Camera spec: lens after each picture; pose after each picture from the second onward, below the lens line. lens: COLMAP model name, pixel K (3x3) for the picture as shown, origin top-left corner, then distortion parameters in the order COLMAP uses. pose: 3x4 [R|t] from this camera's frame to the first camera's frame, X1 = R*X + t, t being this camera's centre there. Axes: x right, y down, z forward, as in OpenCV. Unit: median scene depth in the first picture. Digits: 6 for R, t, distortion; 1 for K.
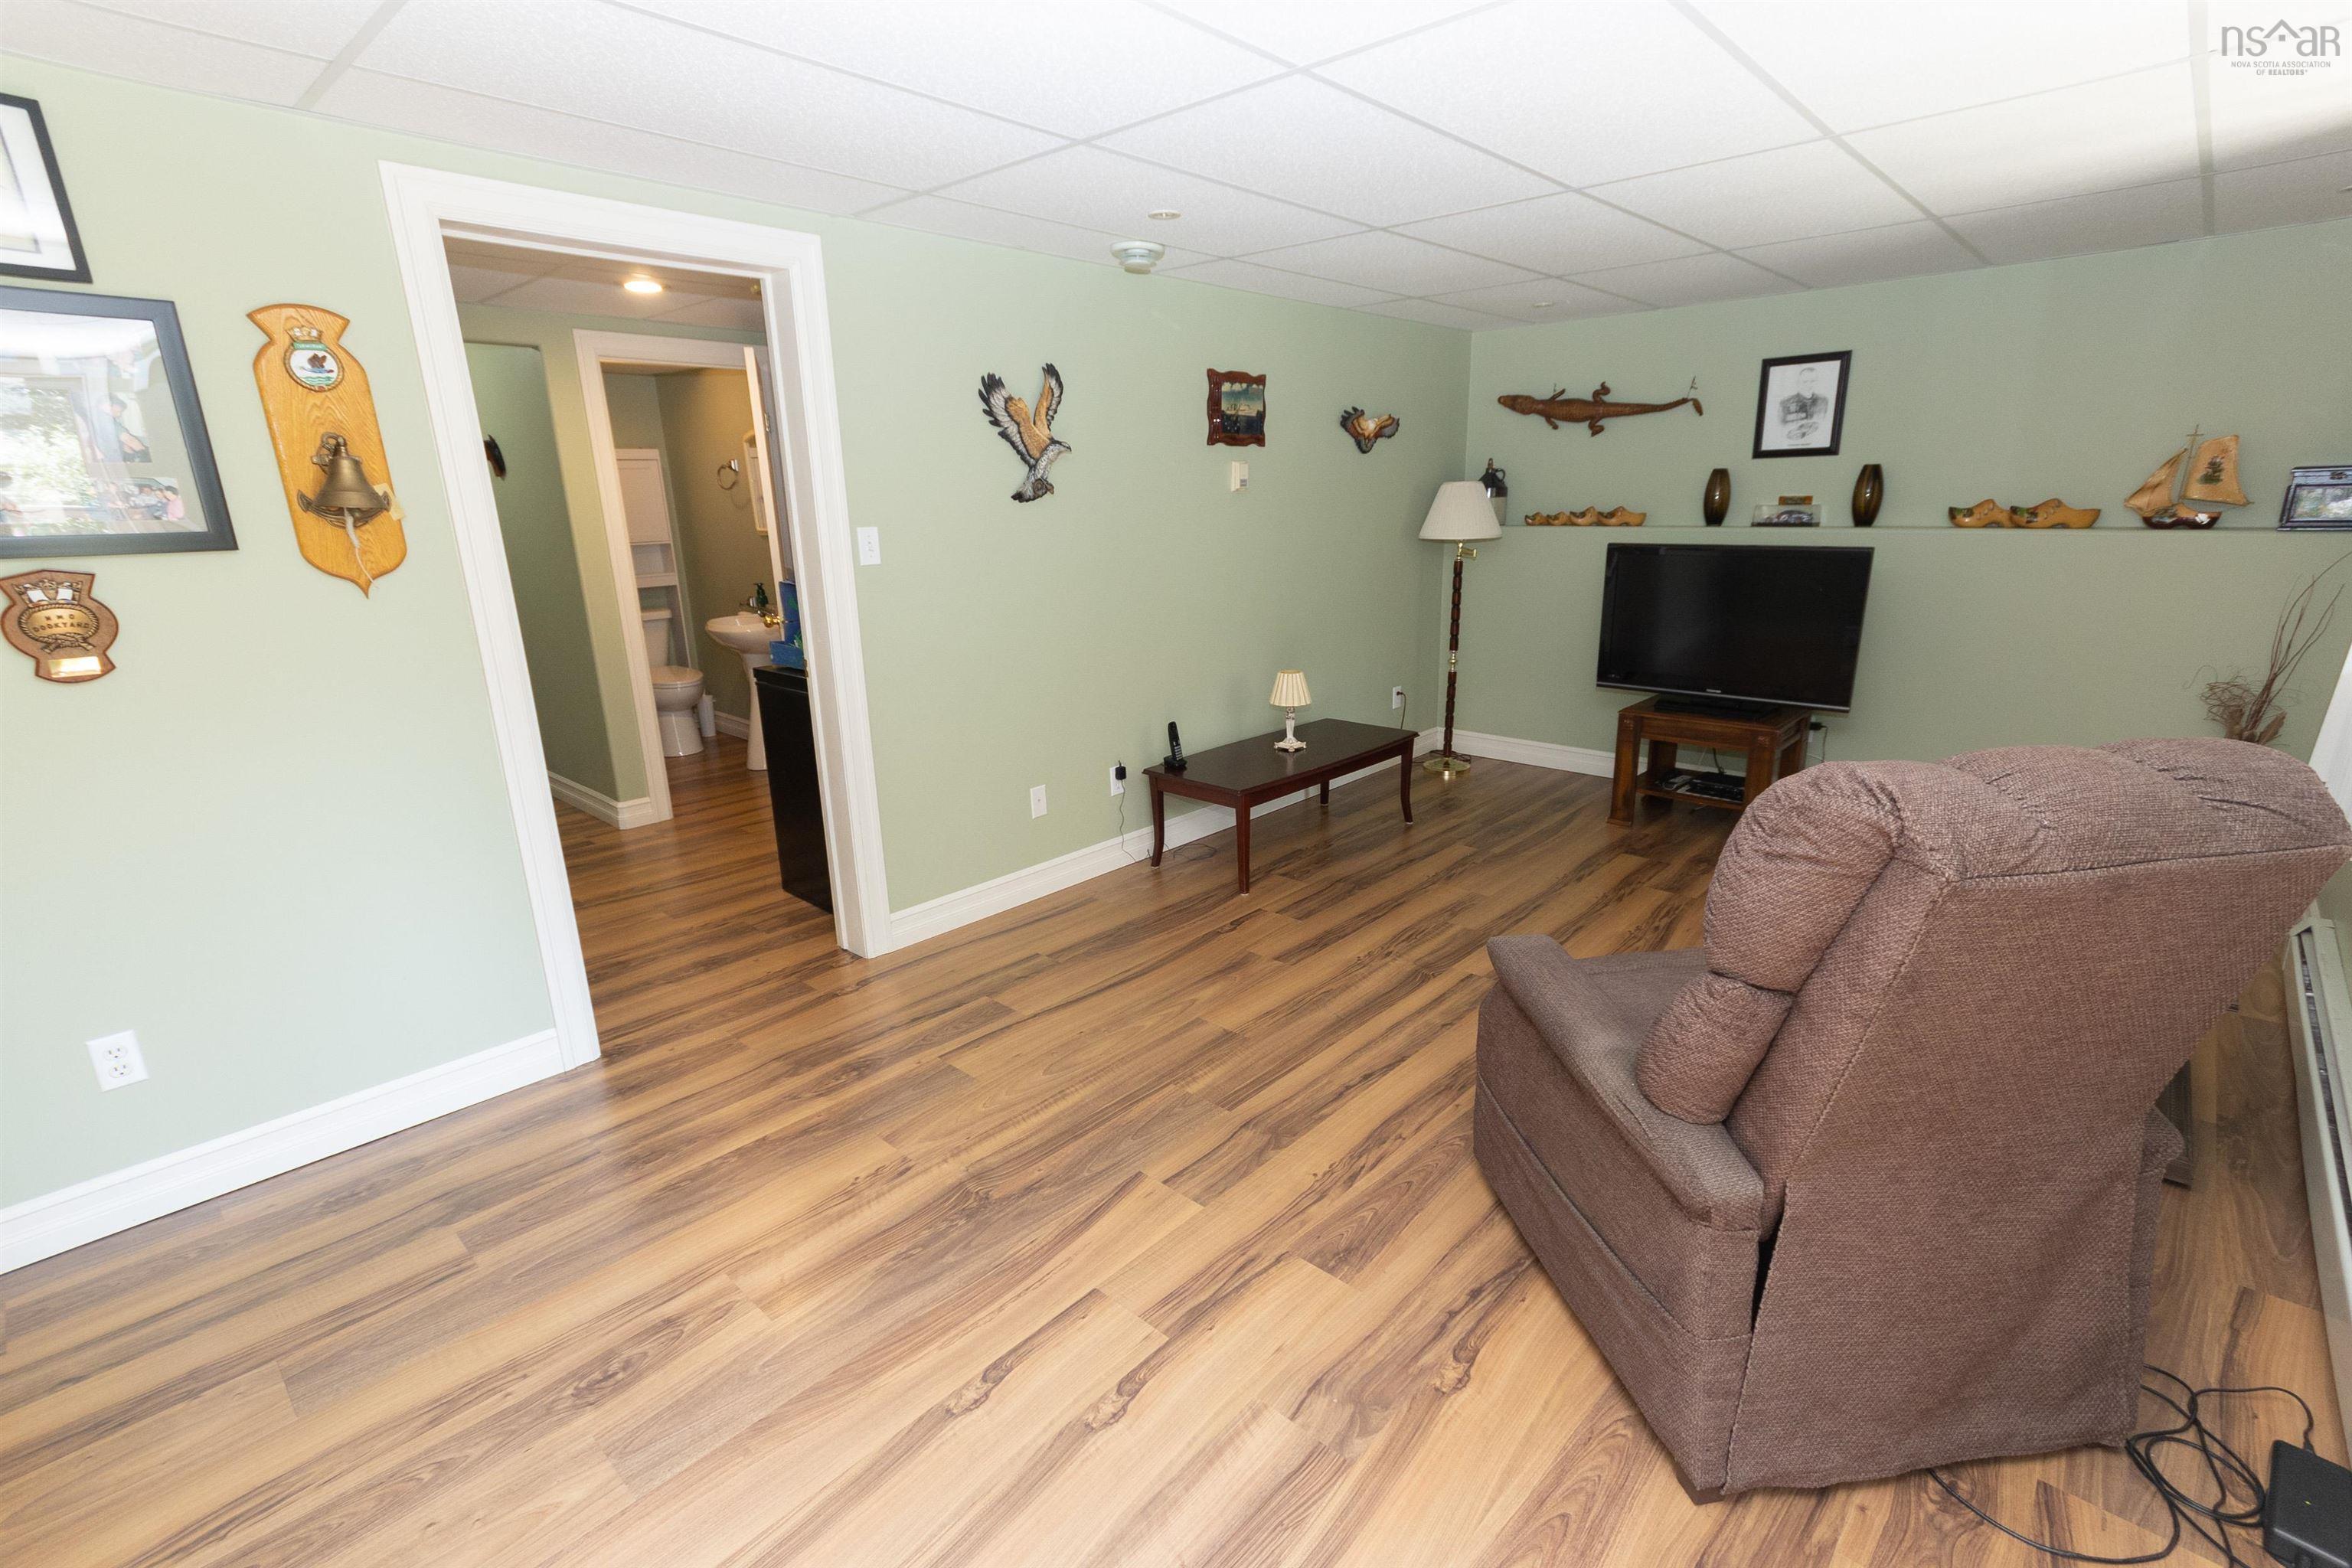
lens RADIAL K [[1067.9, 0, 1193.5], [0, 1067.9, 794.3], [0, 0, 1]] dist [0.010876, 0.000882]
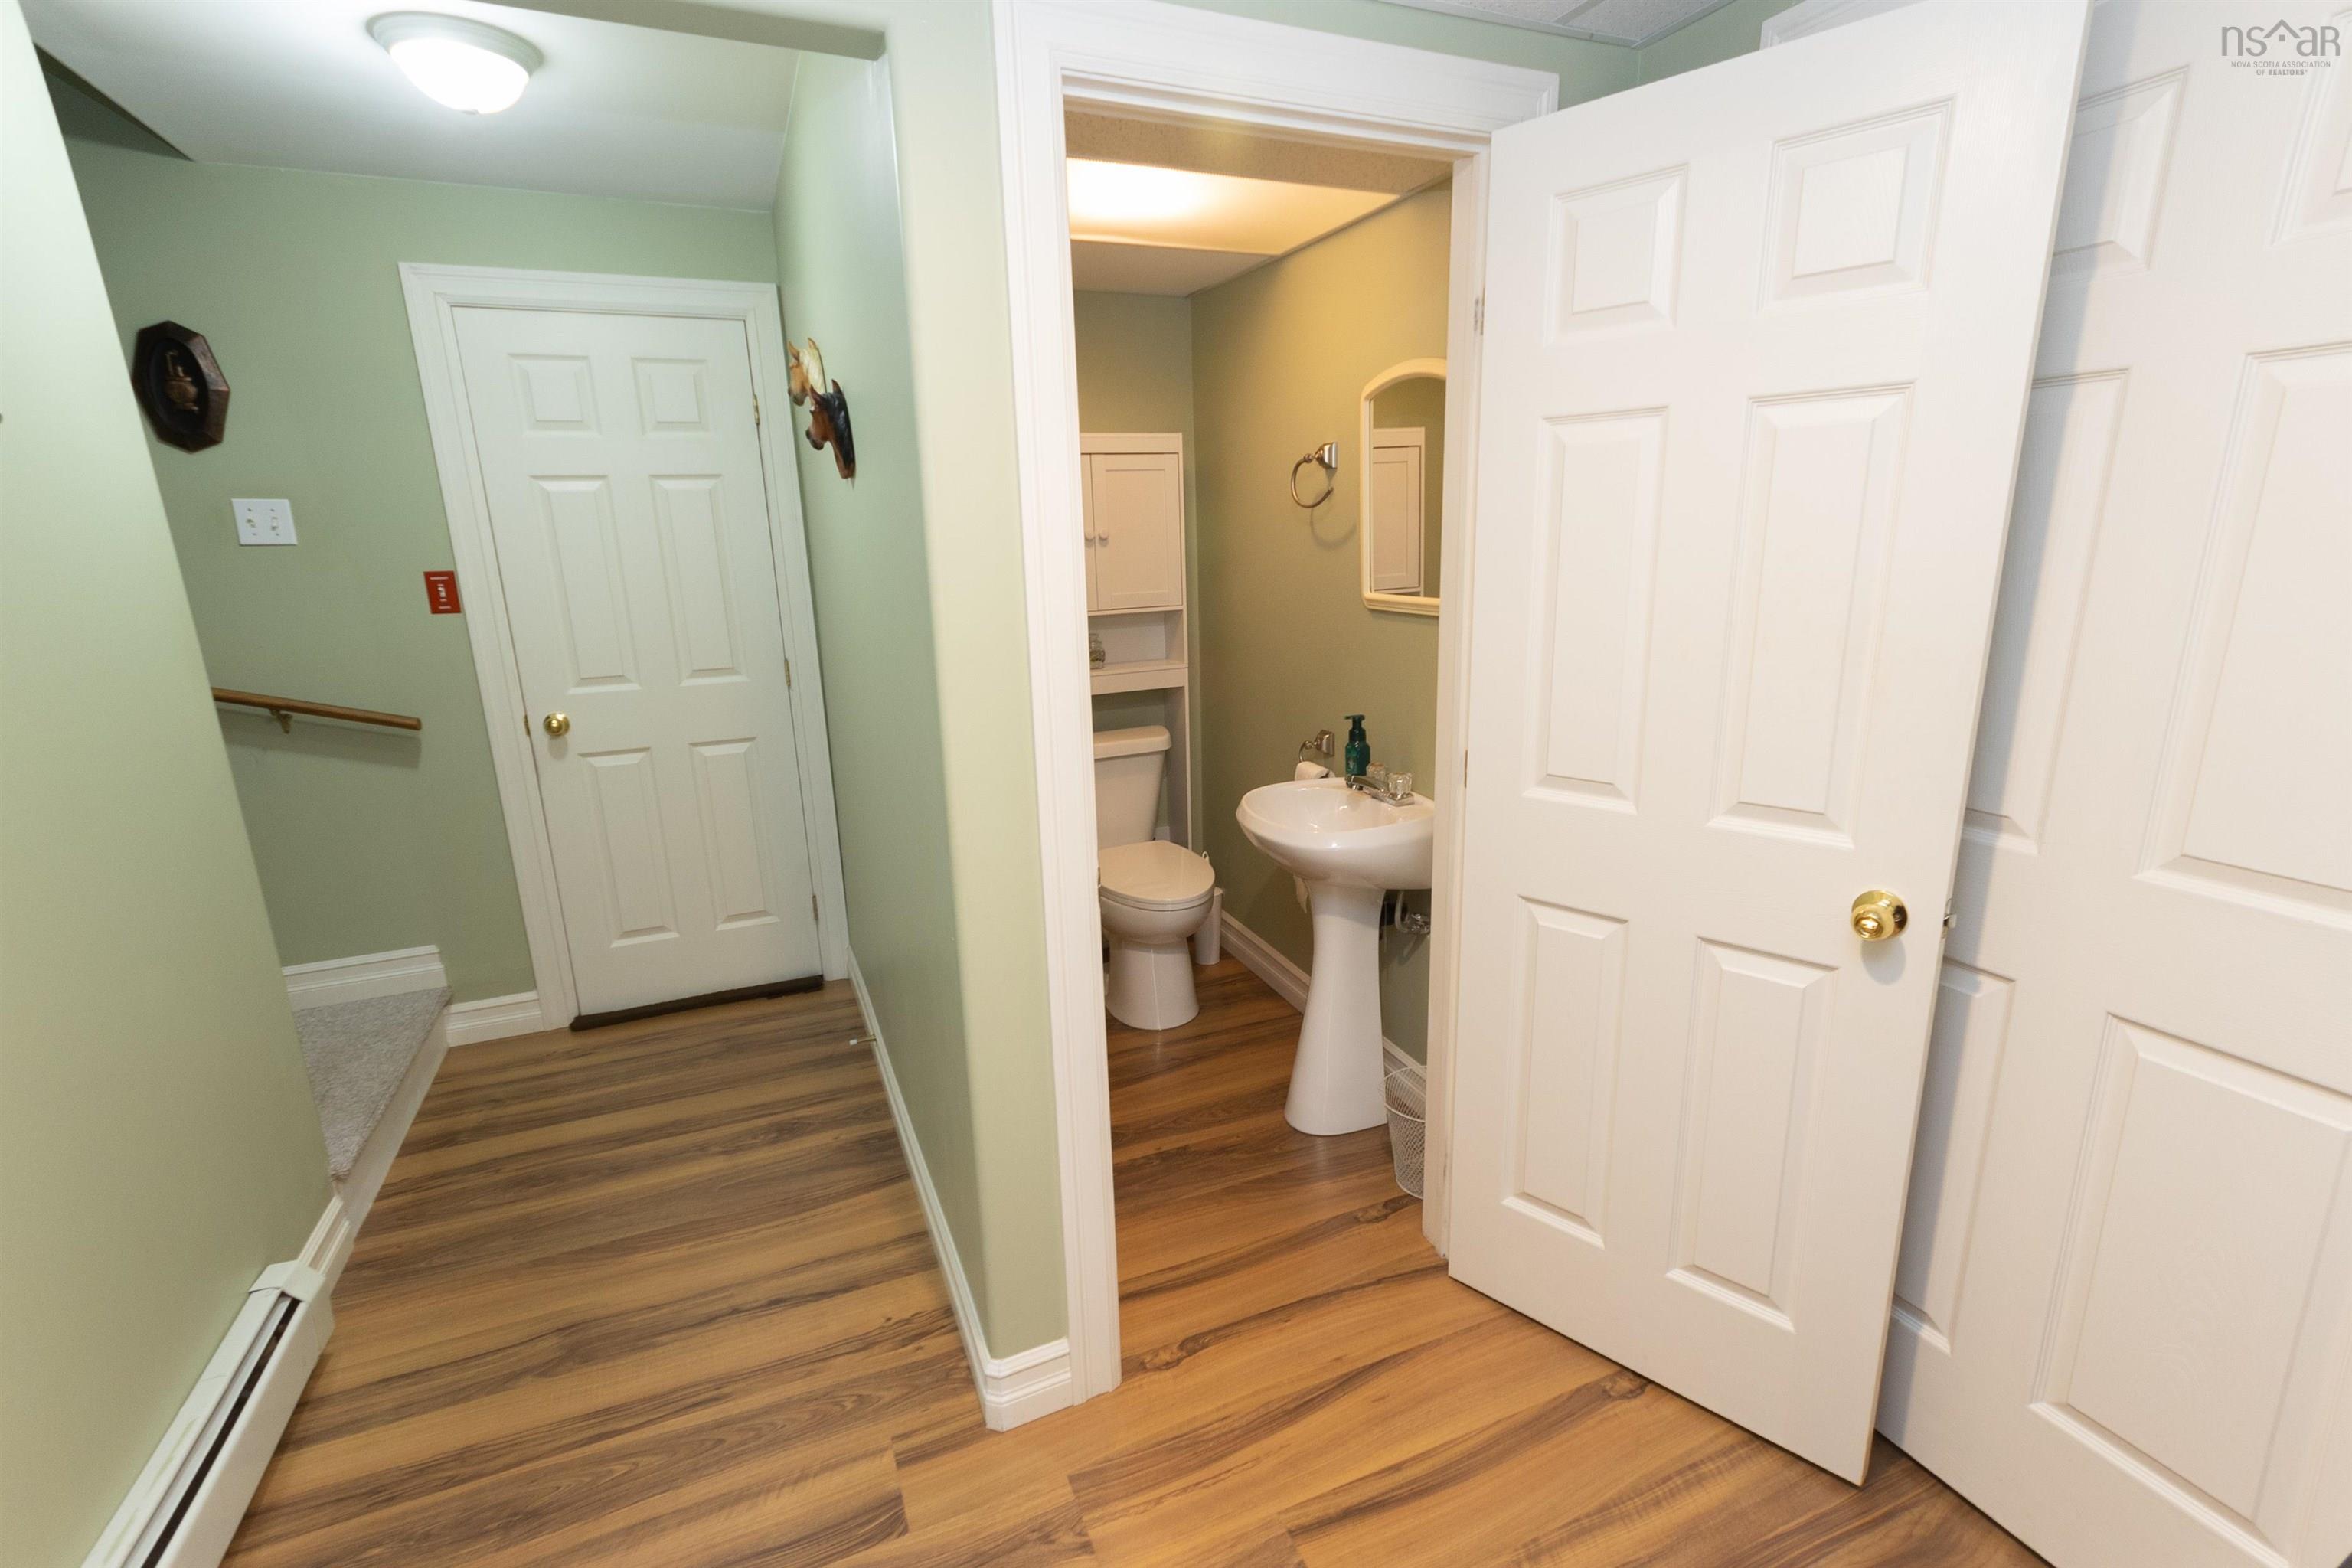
lens RADIAL K [[1067.9, 0, 1193.5], [0, 1067.9, 794.3], [0, 0, 1]] dist [0.010876, 0.000882]
pose [[0.909622, 0.092557, -0.404996, -0.159985], [-0.103934, 0.994565, -0.006140, -0.087058], [0.402226, 0.047678, 0.914298, 0.318609]]
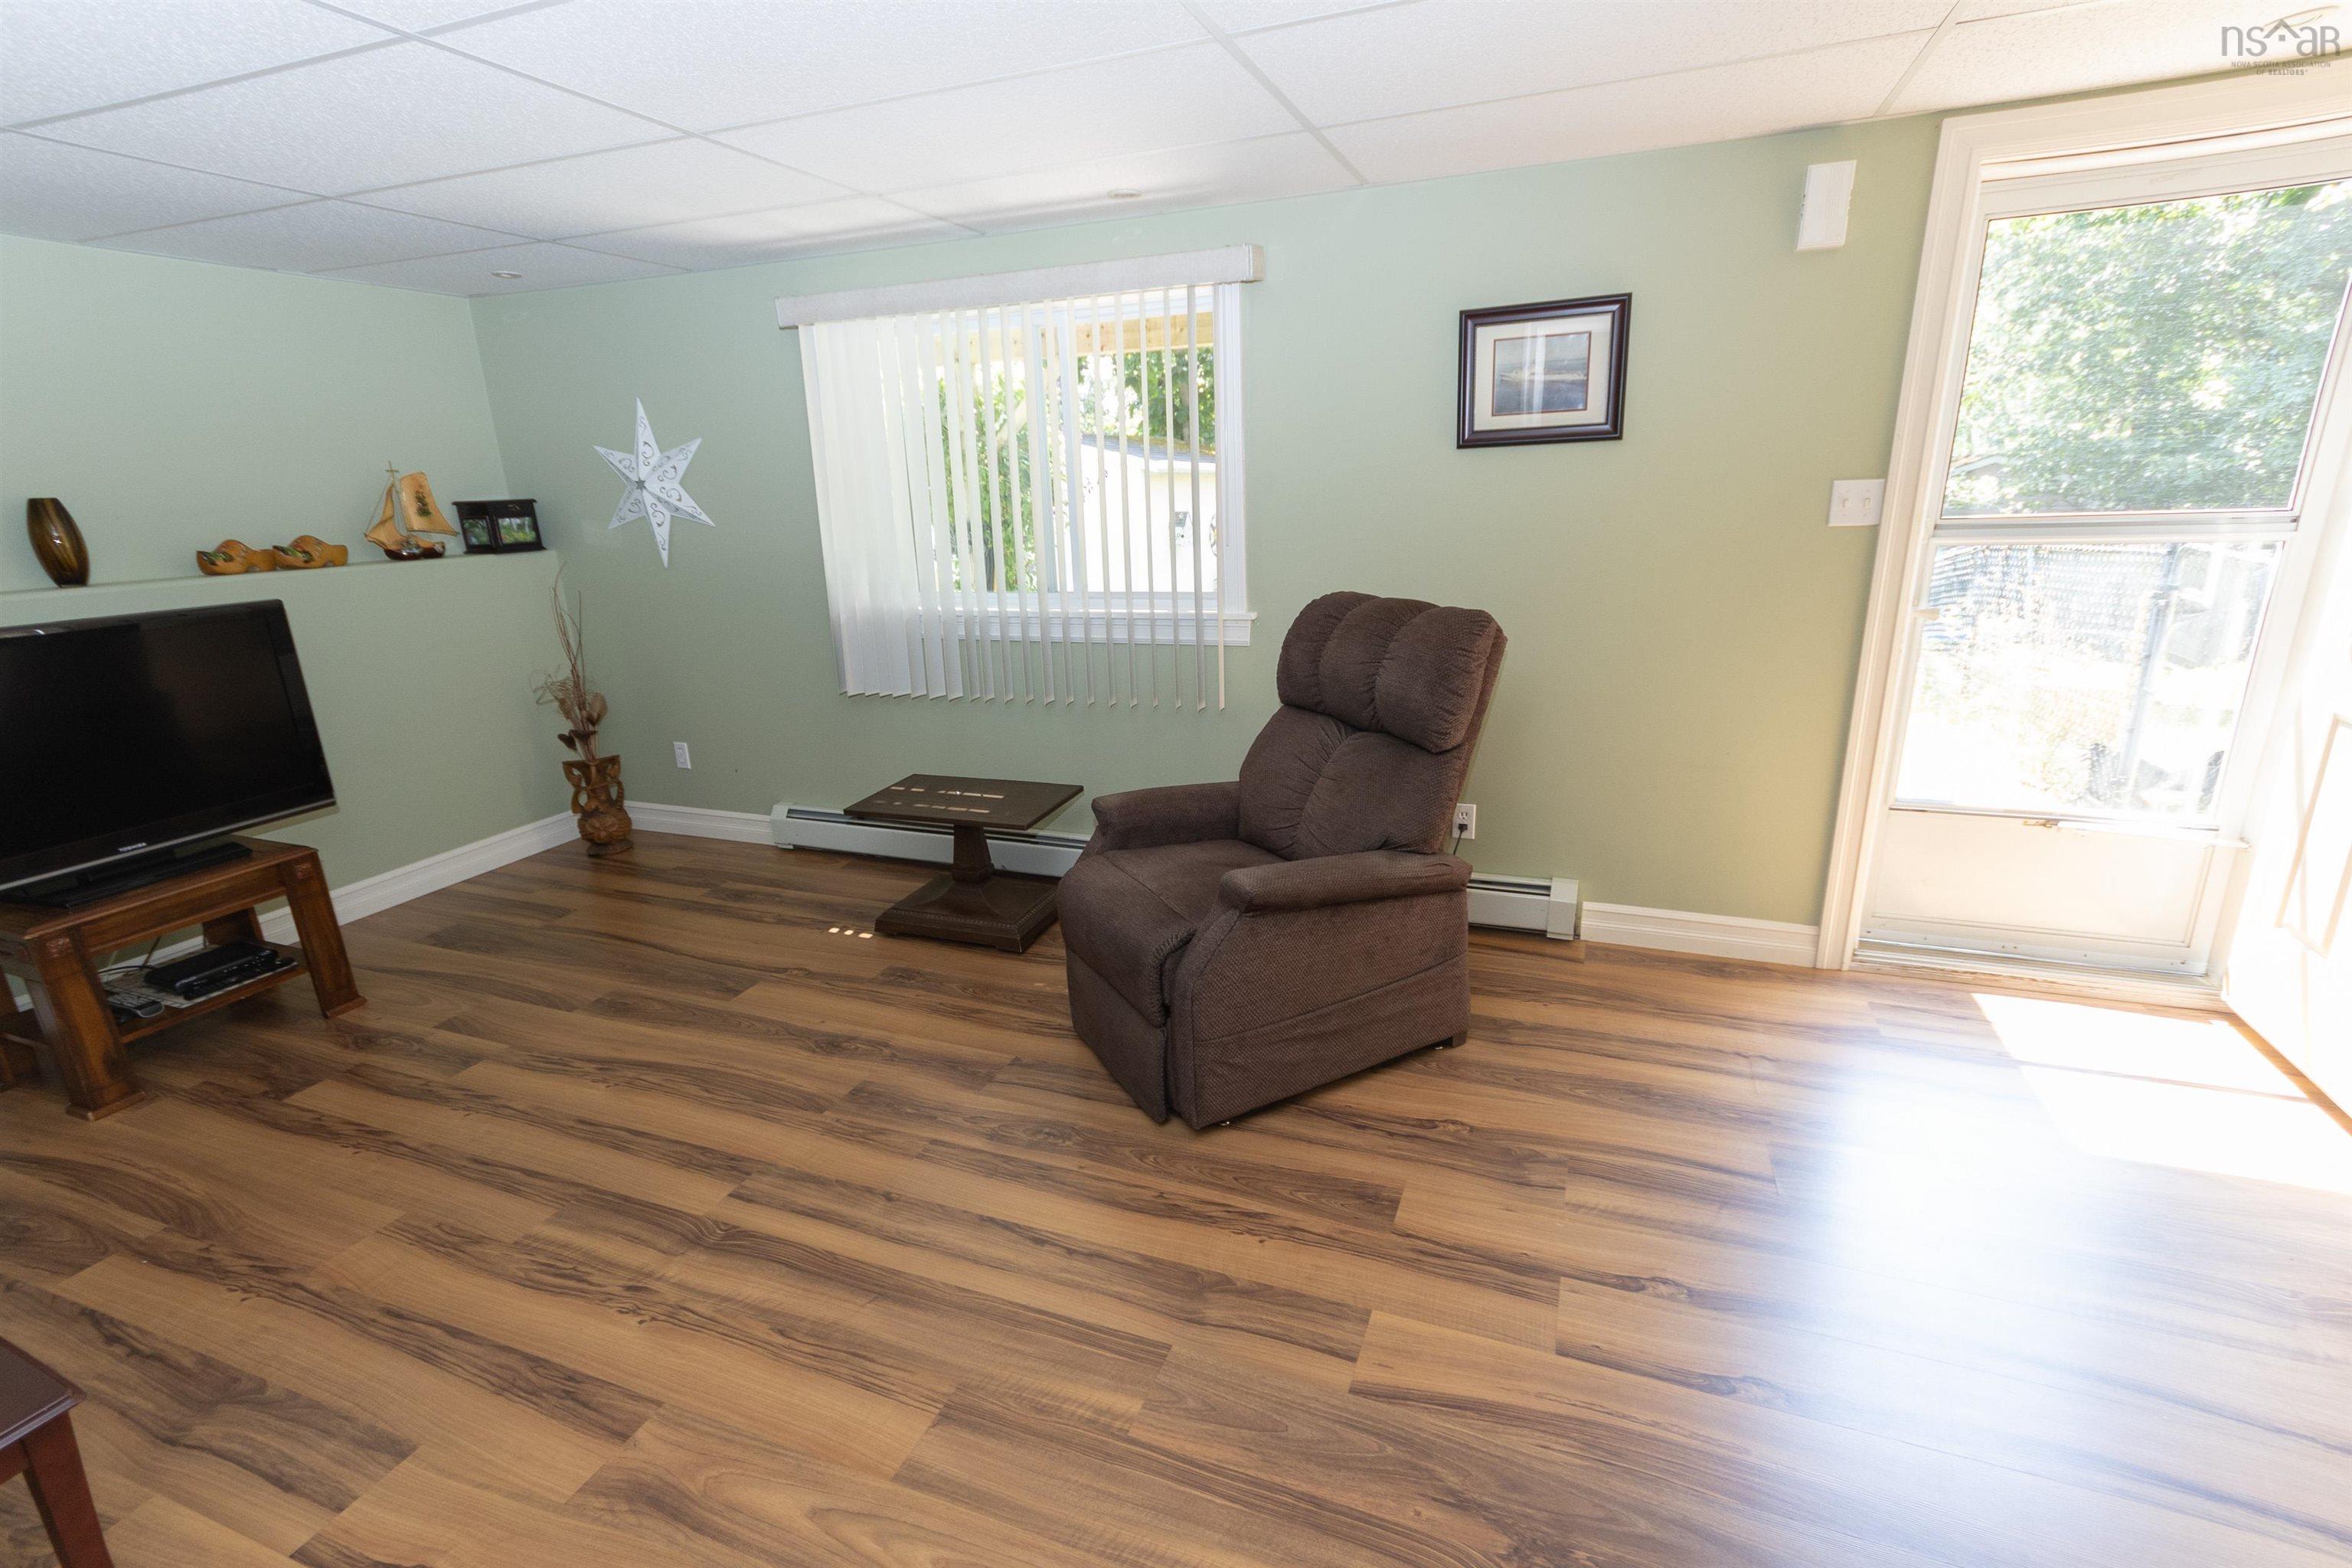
lens RADIAL K [[1067.9, 0, 1193.5], [0, 1067.9, 794.3], [0, 0, 1]] dist [0.010876, 0.000882]
pose [[-0.357627, -0.239012, 0.902760, -0.614170], [0.296513, 0.887609, 0.352464, -0.325303], [-0.885541, 0.393731, -0.246562, 1.175759]]
